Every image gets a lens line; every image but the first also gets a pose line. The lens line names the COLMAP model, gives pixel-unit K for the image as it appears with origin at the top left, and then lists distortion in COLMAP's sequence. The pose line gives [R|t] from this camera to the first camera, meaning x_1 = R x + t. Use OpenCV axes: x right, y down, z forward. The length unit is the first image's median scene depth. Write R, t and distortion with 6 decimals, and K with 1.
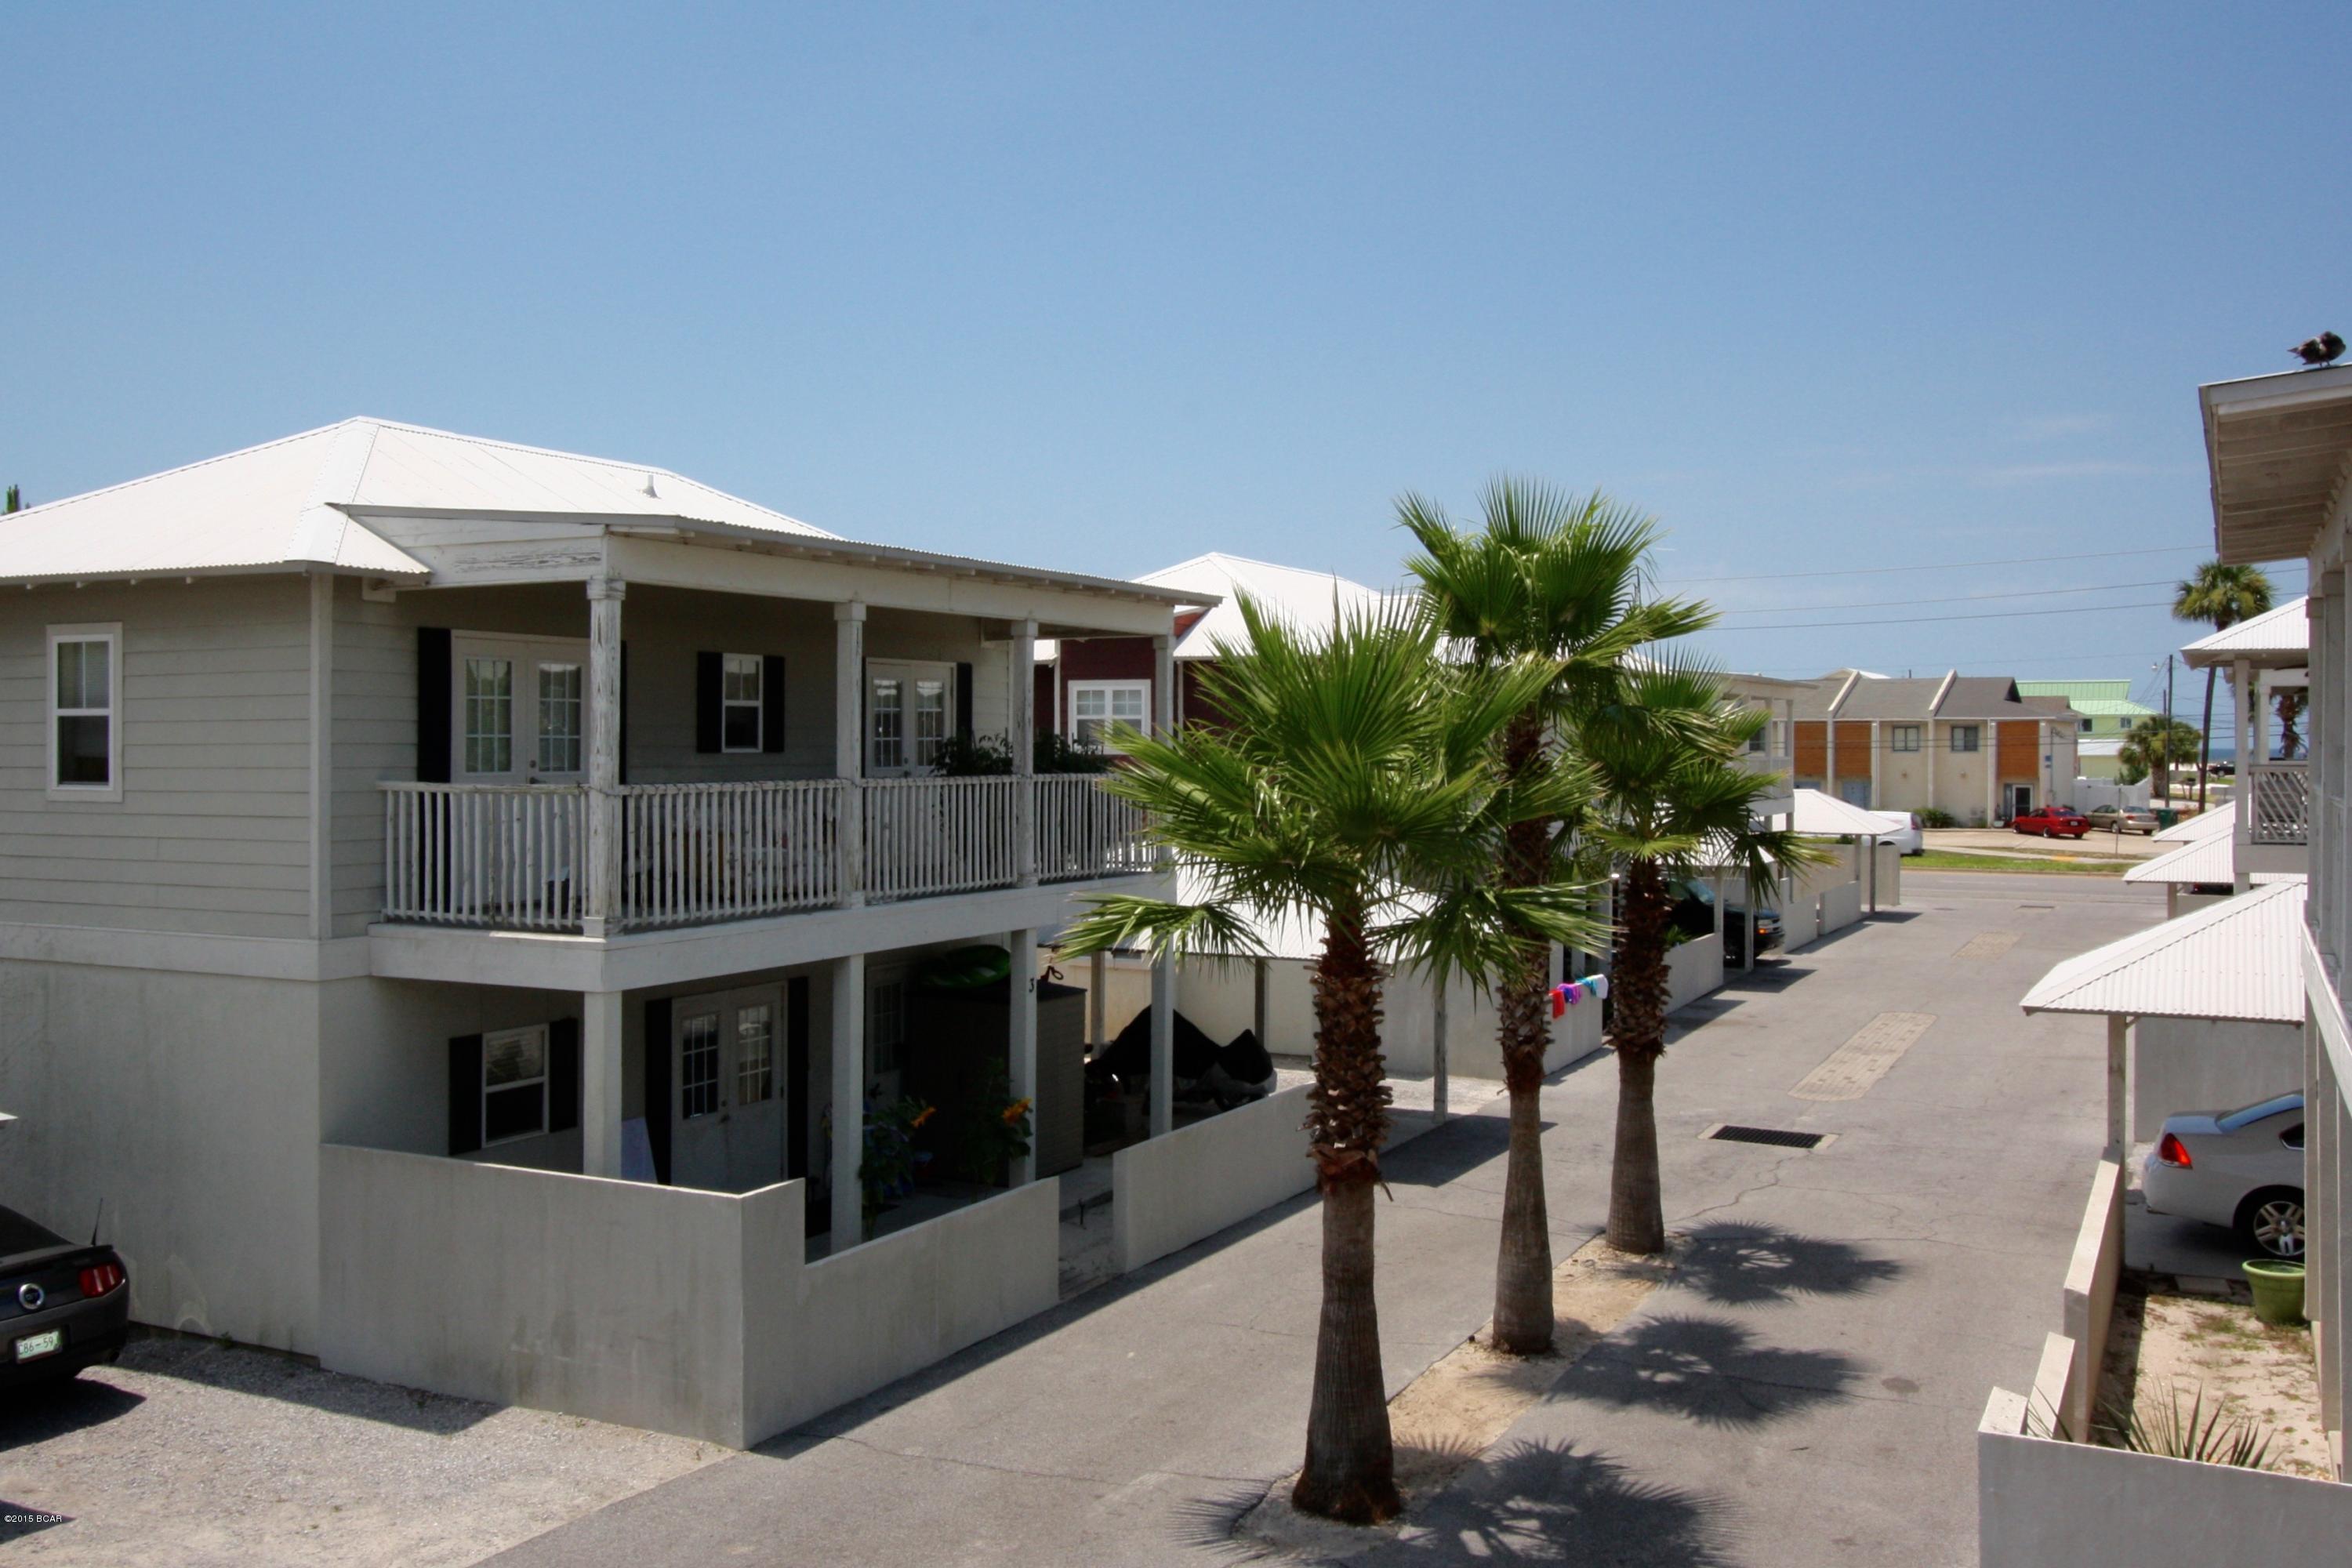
lens RADIAL K [[2091.2, 0, 1176.0], [0, 2091.2, 784.0], [0, 0, 1]] dist [-0.034703, 0.070218]
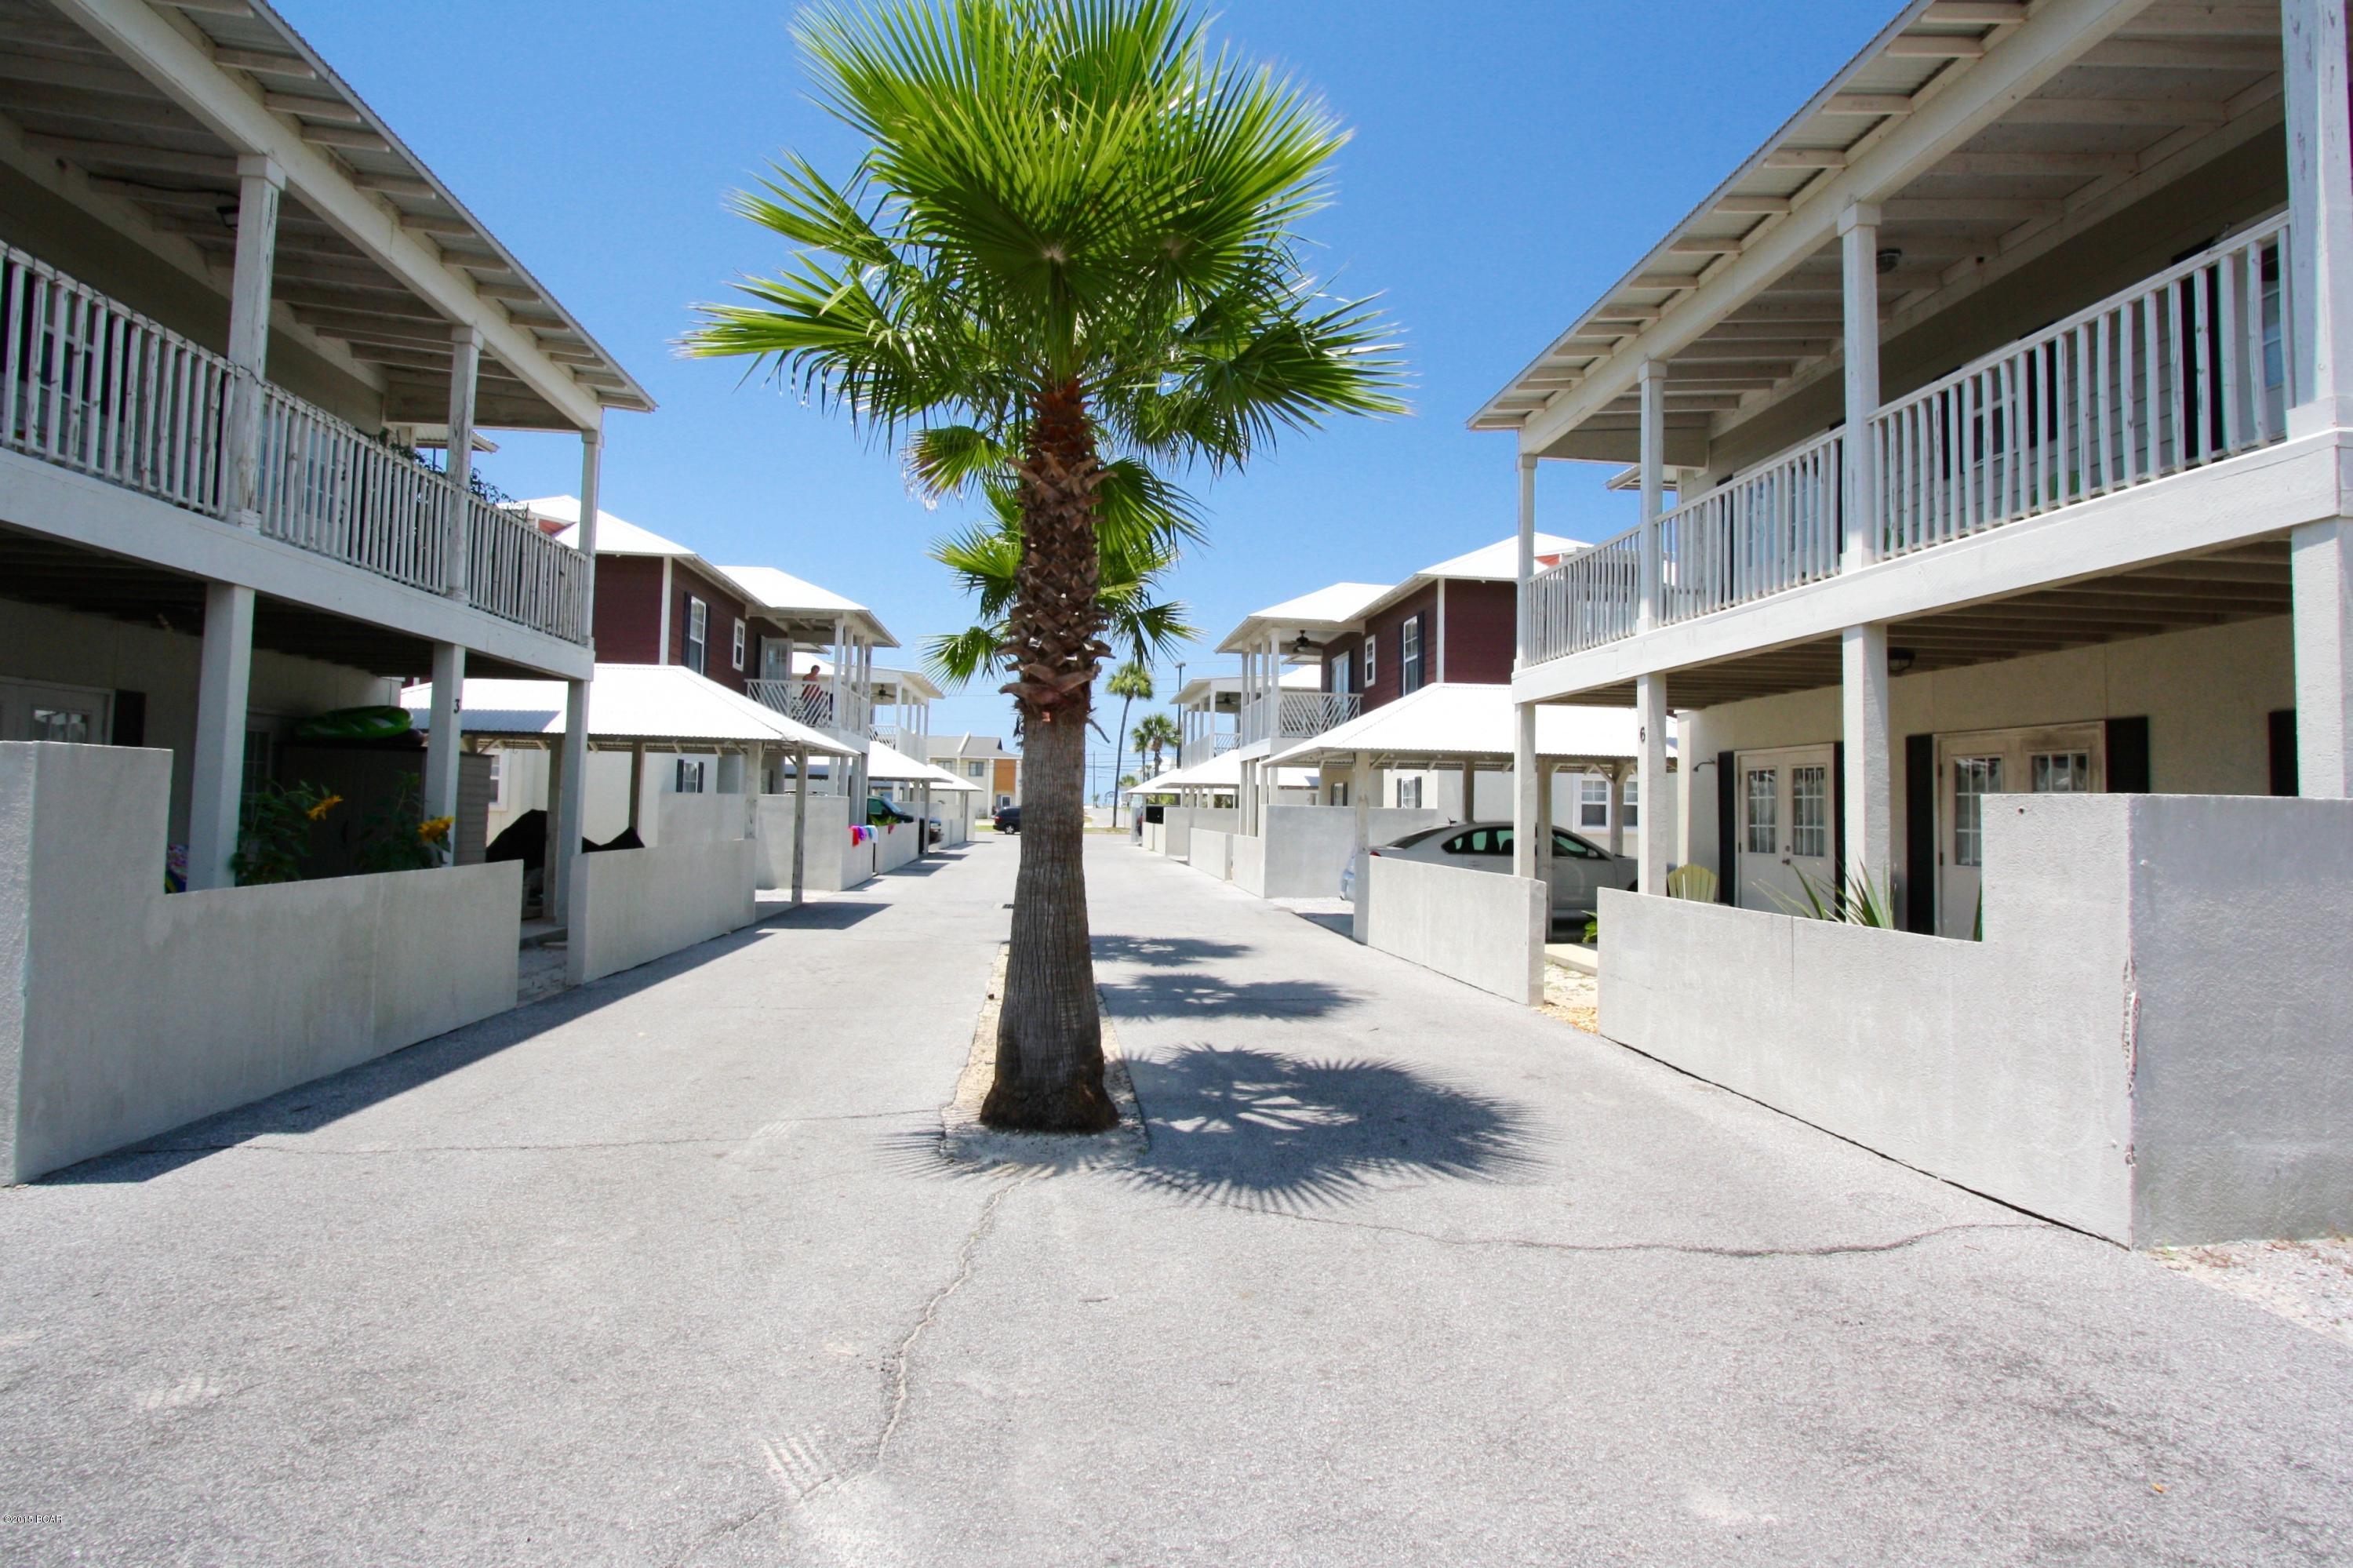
lens RADIAL K [[1180.8, 0, 1177.7], [0, 1180.8, 753.3], [0, 0, 1]] dist [0.003561, 0.001259]
pose [[0.842163, 0.044914, 0.537349, -0.091428], [-0.011909, 0.997831, -0.064738, 0.168206], [-0.539091, 0.048120, 0.840872, 0.421308]]
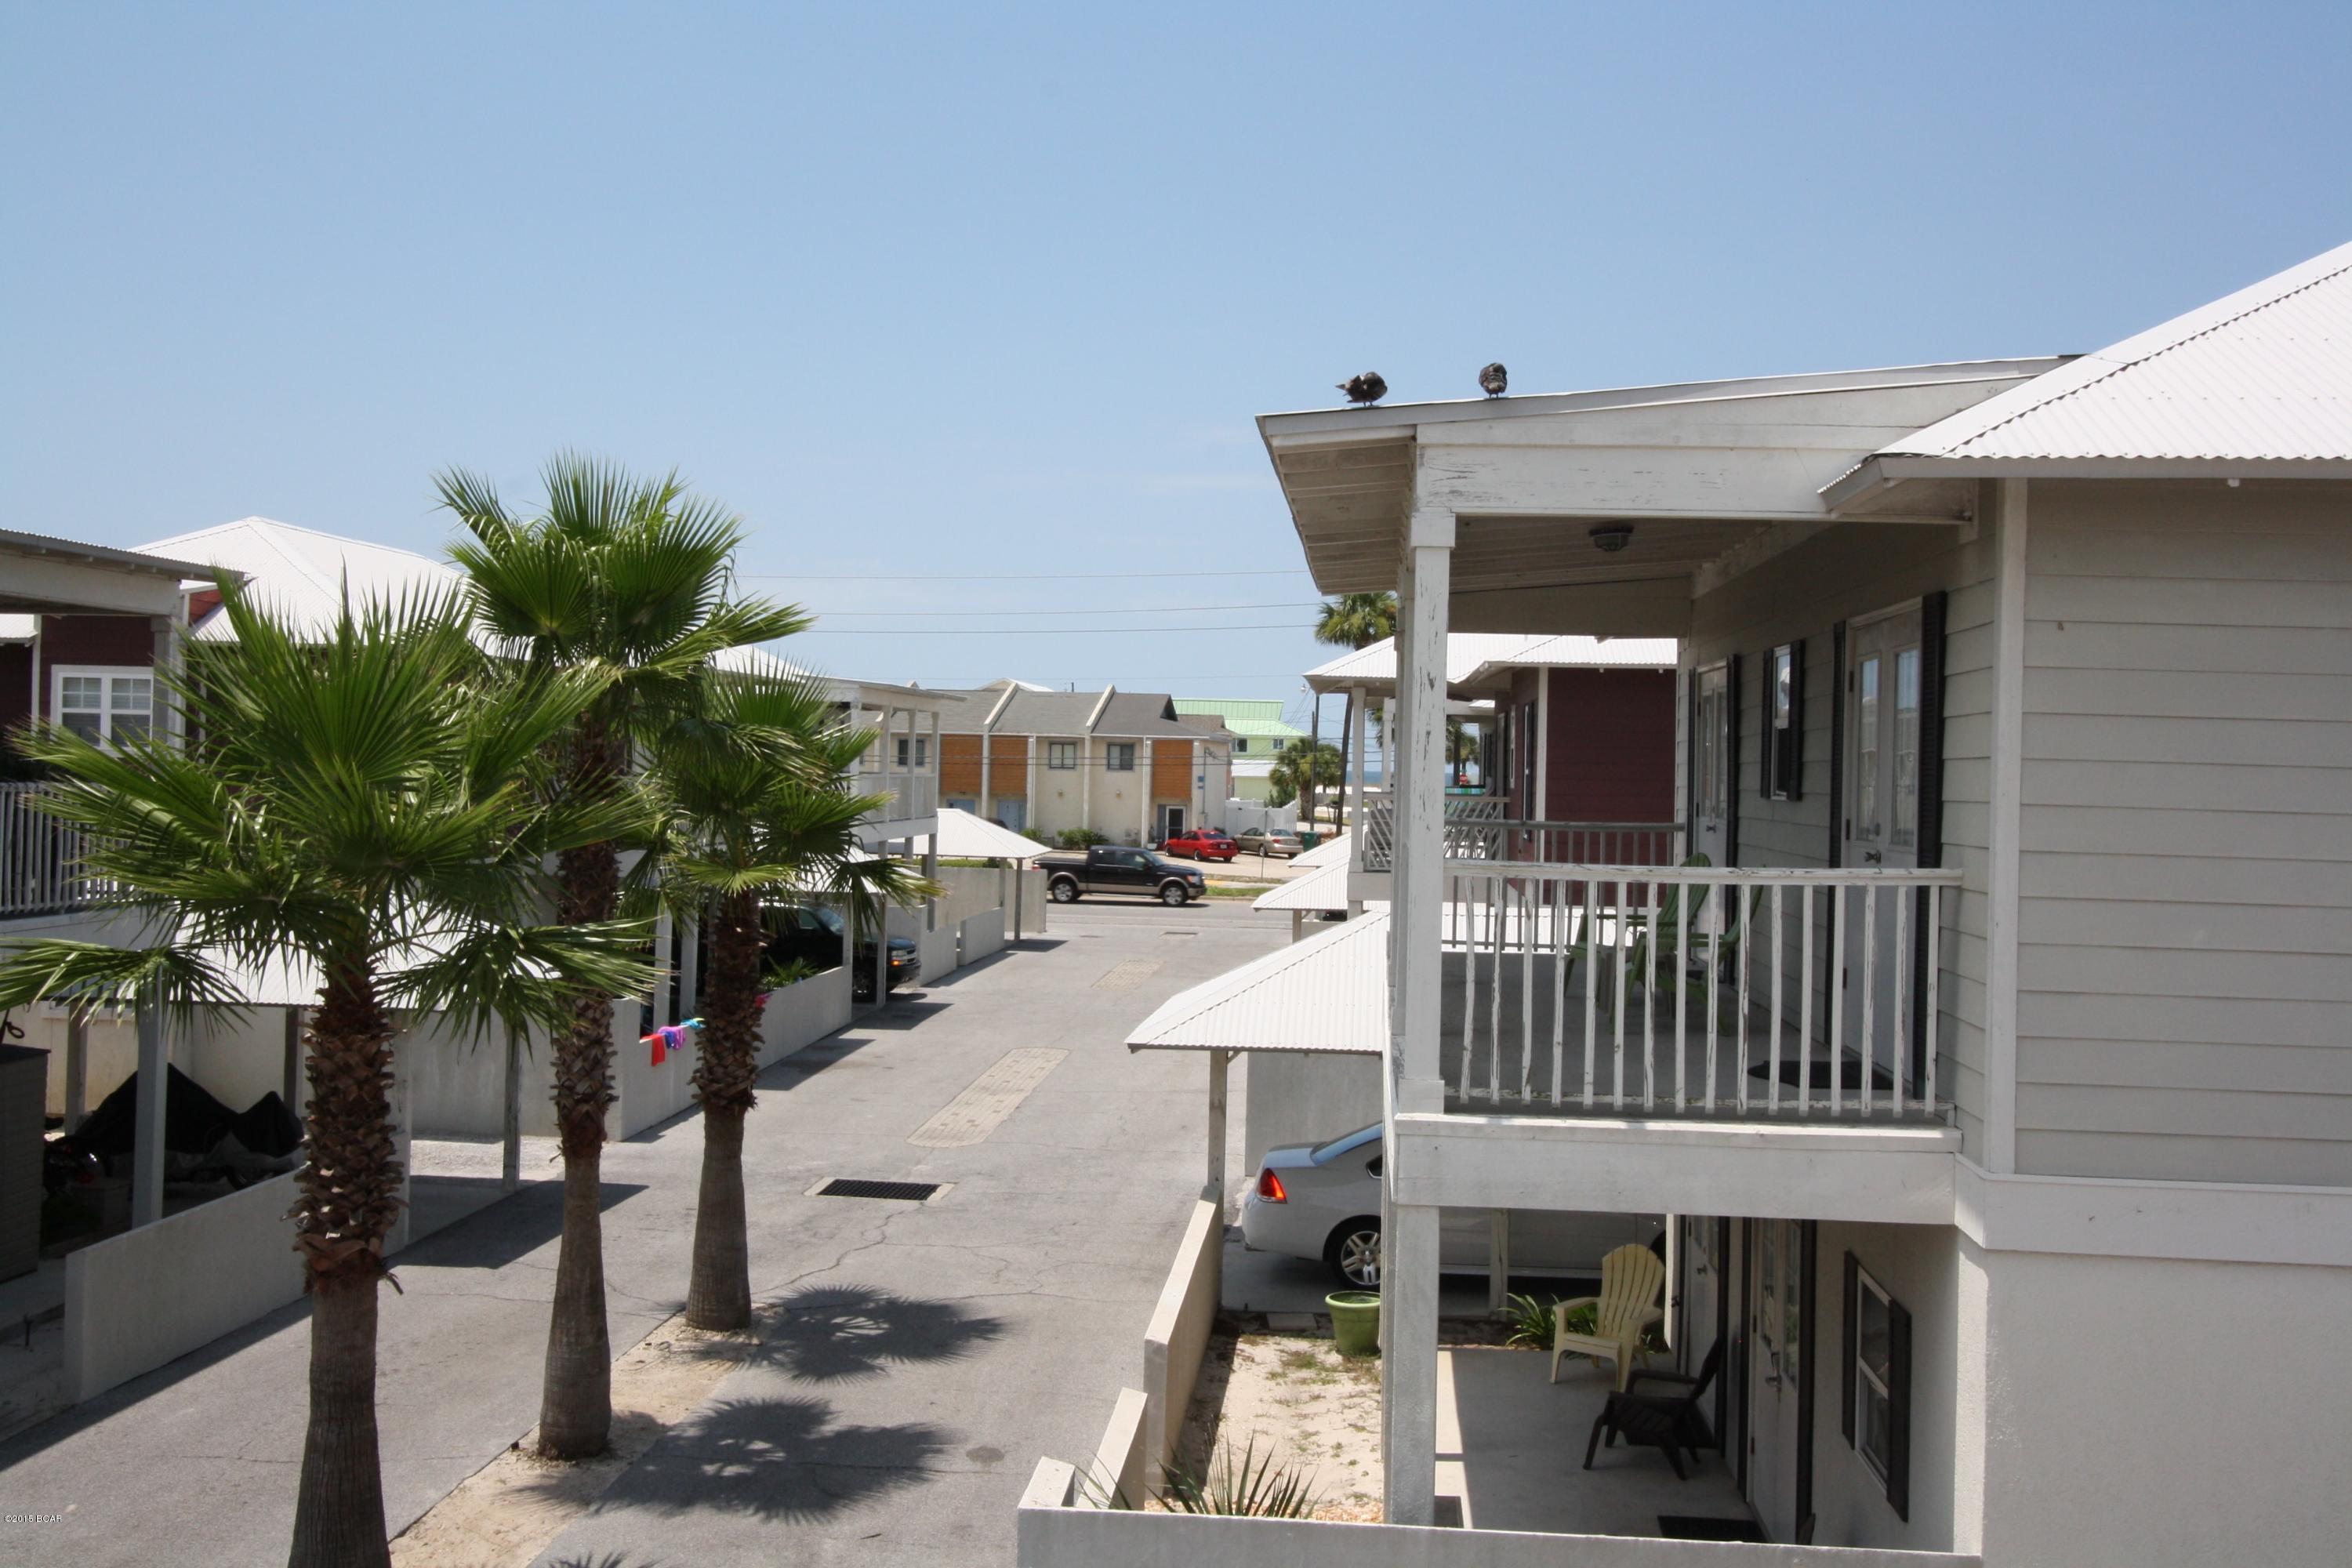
lens RADIAL K [[2319.3, 0, 1215.2], [0, 2319.3, 790.8], [0, 0, 1]] dist [0.000675, 0.025630]
pose [[0.921454, 0.015710, 0.388170, 0.028029], [-0.014626, 0.999877, -0.005746, -0.004194], [-0.388212, -0.000383, 0.921570, -0.000376]]
